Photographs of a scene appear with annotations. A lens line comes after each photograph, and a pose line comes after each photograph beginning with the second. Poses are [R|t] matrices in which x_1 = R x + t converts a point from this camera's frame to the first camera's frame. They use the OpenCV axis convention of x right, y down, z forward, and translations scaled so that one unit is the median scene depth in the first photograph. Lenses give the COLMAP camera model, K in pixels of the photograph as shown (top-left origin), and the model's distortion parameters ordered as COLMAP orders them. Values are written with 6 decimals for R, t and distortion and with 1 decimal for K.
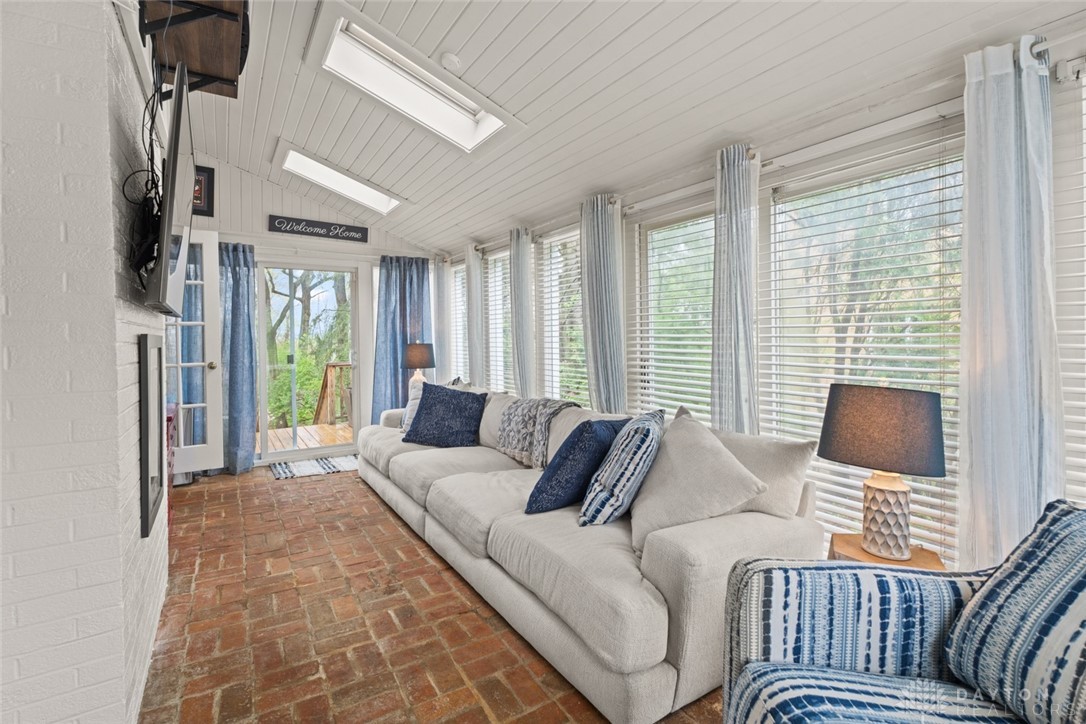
lens RADIAL K [[489.2, 0, 543.0], [0, 489.2, 362.0], [0, 0, 1]] dist [-0.002299, -0.000627]
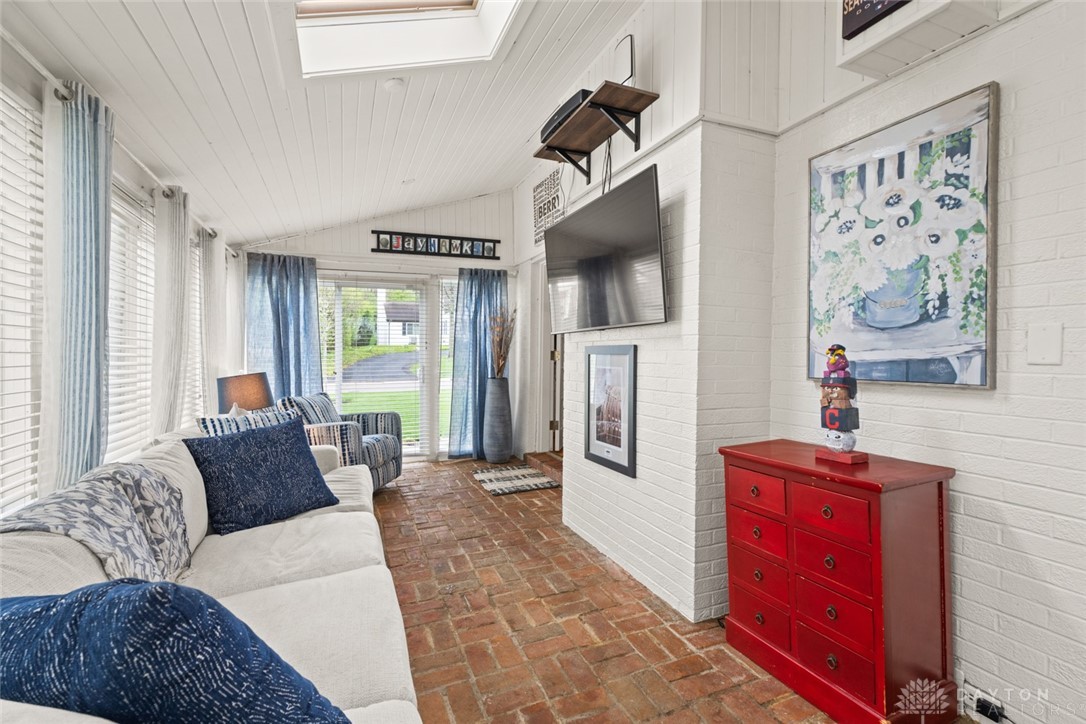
lens RADIAL K [[489.2, 0, 543.0], [0, 489.2, 362.0], [0, 0, 1]] dist [-0.002299, -0.000627]
pose [[-0.982196, 0.005158, 0.187788, -0.783665], [0.015642, 0.998397, 0.054386, -0.081932], [-0.187206, 0.056355, -0.980703, 2.179374]]
